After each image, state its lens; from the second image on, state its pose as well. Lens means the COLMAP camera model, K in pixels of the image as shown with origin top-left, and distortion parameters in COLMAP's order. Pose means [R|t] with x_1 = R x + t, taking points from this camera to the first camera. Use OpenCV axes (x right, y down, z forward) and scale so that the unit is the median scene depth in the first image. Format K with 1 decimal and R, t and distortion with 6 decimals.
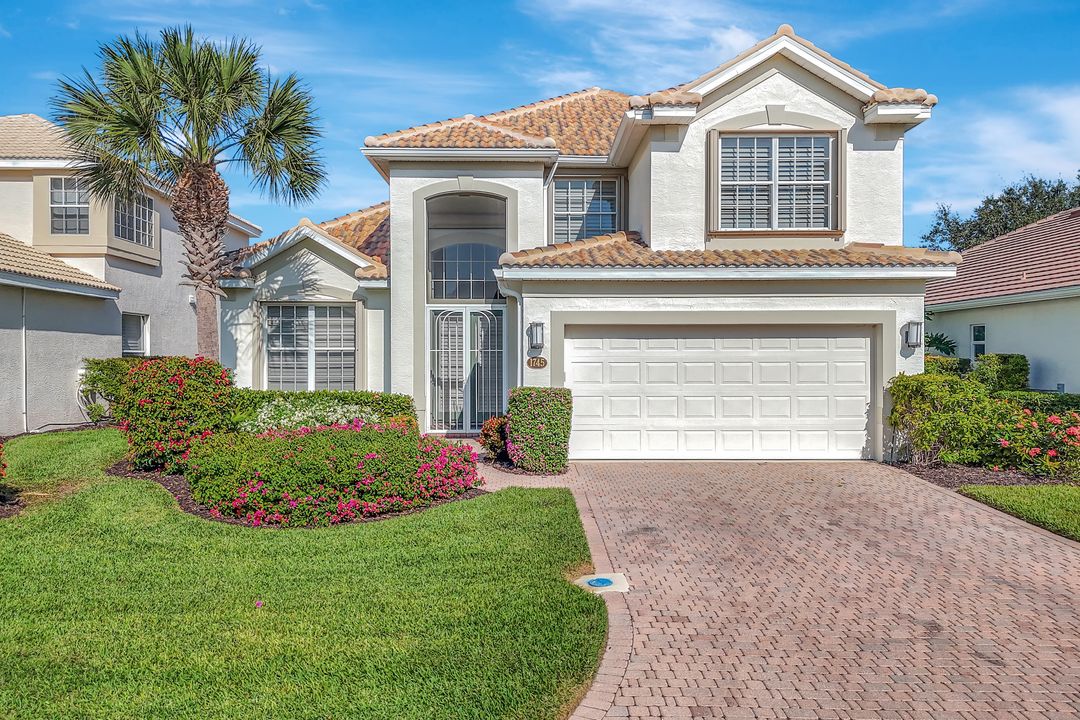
lens RADIAL K [[767.0, 0, 541.3], [0, 767.0, 360.0], [0, 0, 1]] dist [0.037055, -0.005919]
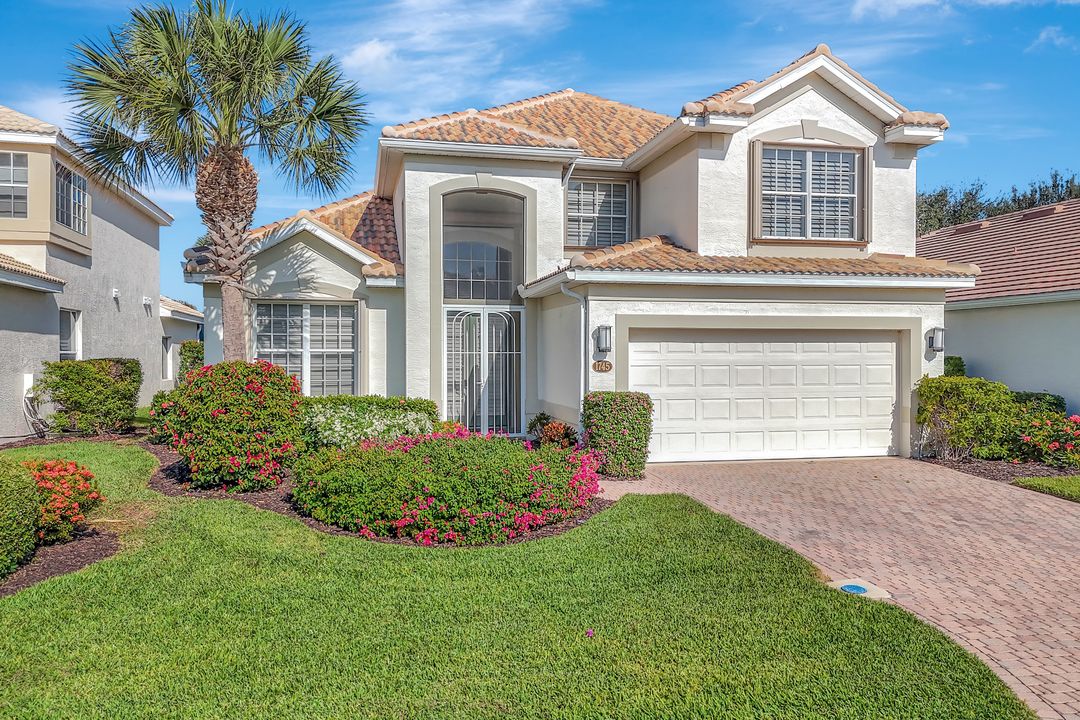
lens RADIAL K [[767.0, 0, 536.4], [0, 767.0, 358.0], [0, 0, 1]] dist [0.037055, -0.005919]
pose [[0.980452, 0.000208, 0.196760, -0.267687], [-0.000051, 1.000000, -0.000805, -0.006181], [-0.196760, 0.000779, 0.980451, 0.044750]]
